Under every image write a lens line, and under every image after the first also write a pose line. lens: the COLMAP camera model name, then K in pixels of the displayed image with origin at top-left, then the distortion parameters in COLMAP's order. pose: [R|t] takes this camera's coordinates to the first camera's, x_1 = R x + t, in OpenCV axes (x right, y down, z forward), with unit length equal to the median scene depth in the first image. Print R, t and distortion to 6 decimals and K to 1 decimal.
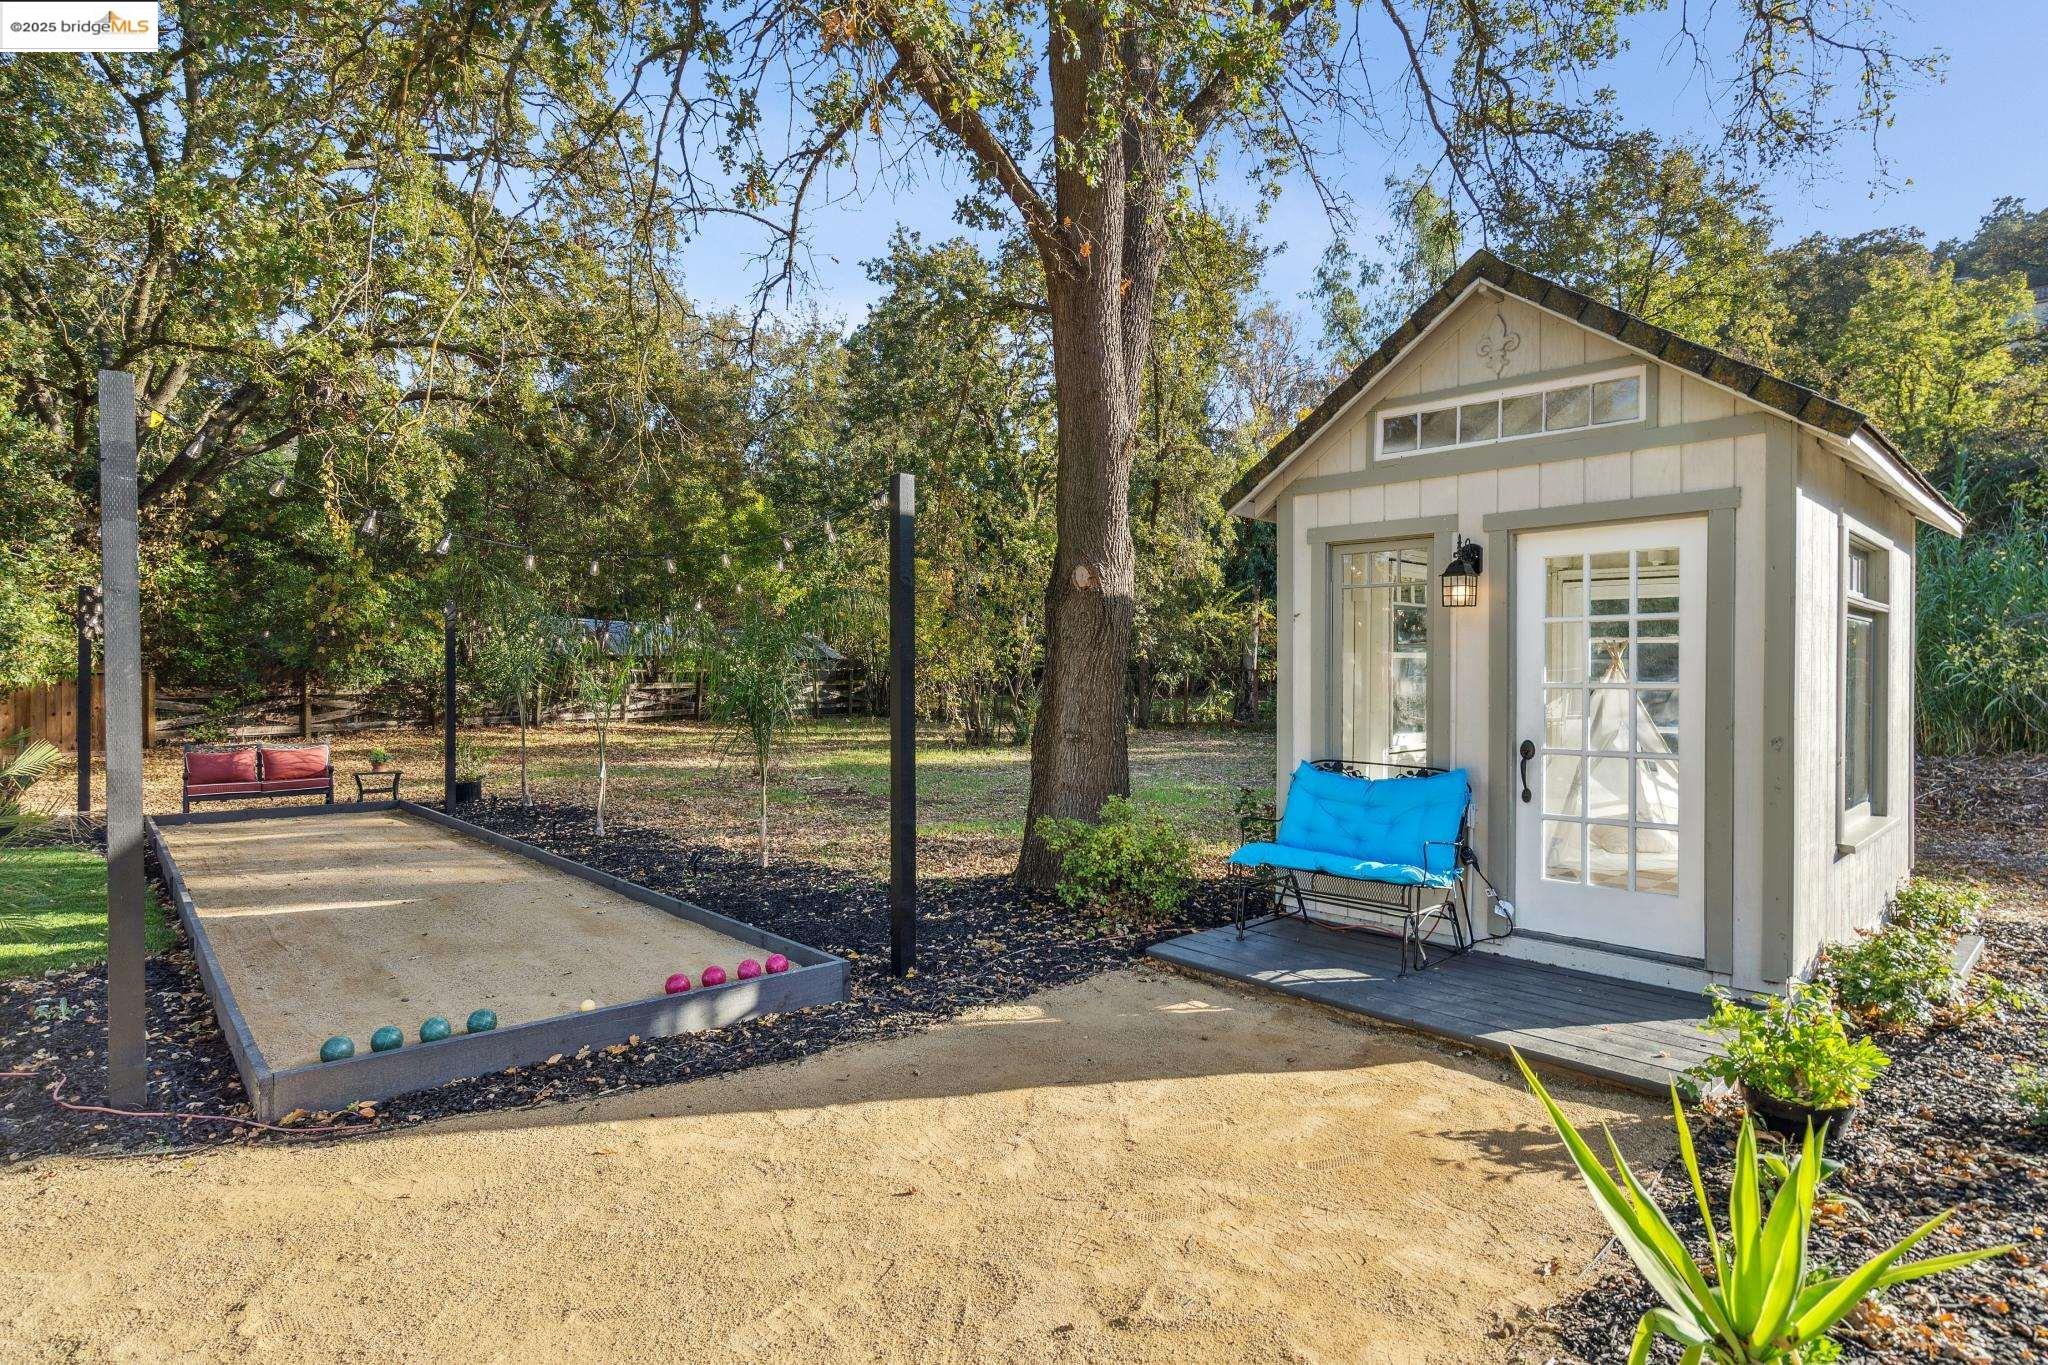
lens RADIAL K [[933.2, 0, 1017.3], [0, 933.2, 676.2], [0, 0, 1]] dist [0.003002, 0.000384]
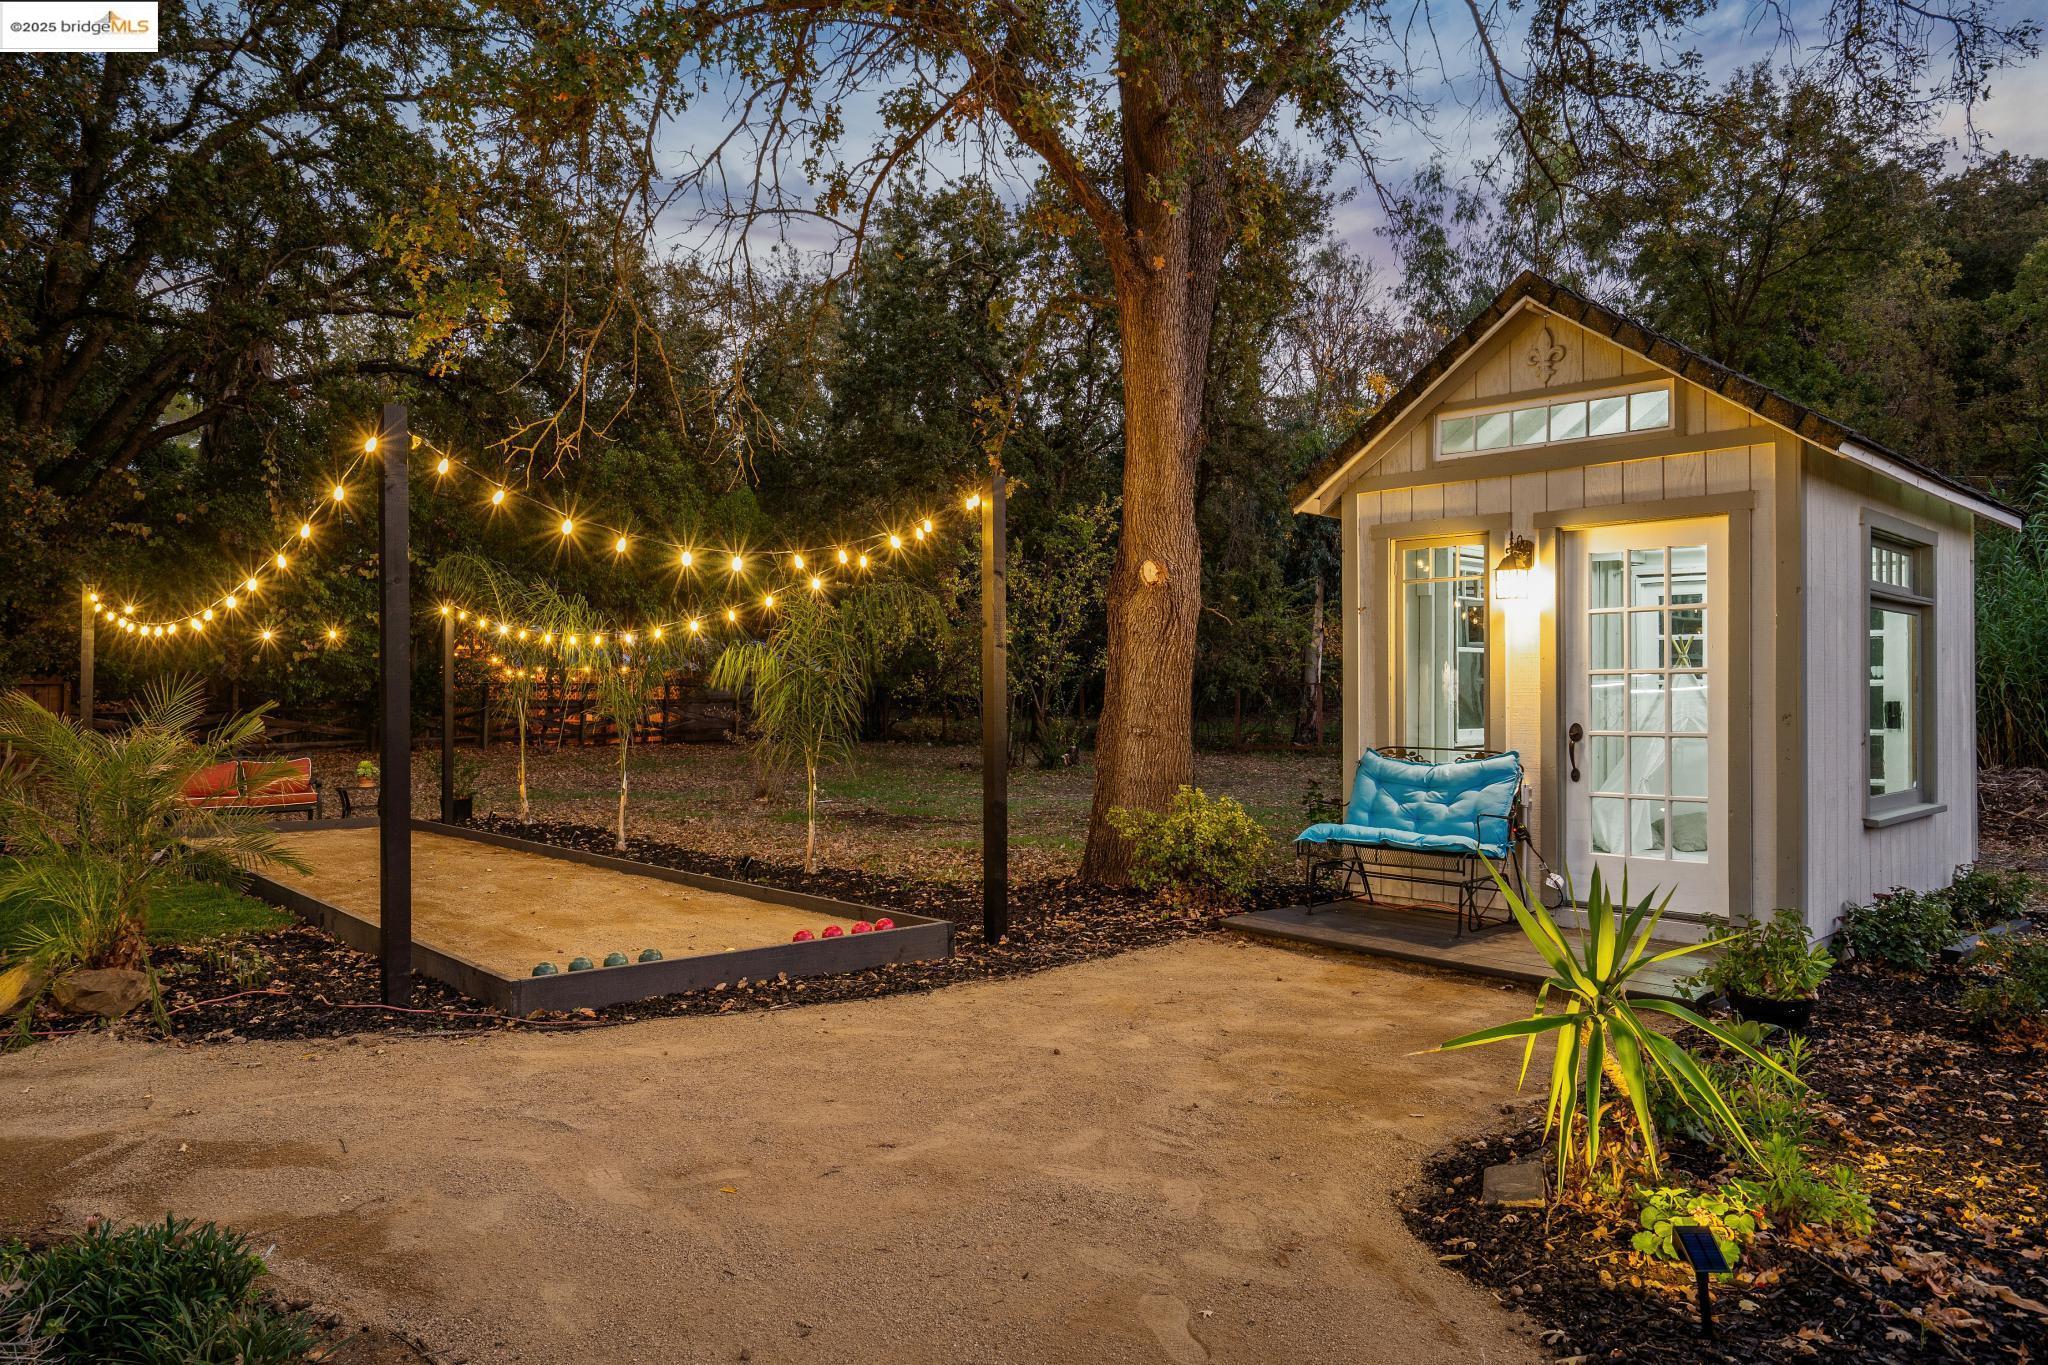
lens RADIAL K [[1174.6, 0, 1024.2], [0, 1174.6, 687.8], [0, 0, 1]] dist [0.000835, 0.001716]
pose [[0.999989, -0.001702, 0.004277, -0.069499], [0.001748, 0.999940, -0.010779, 0.030770], [-0.004258, 0.010786, 0.999933, -0.258990]]
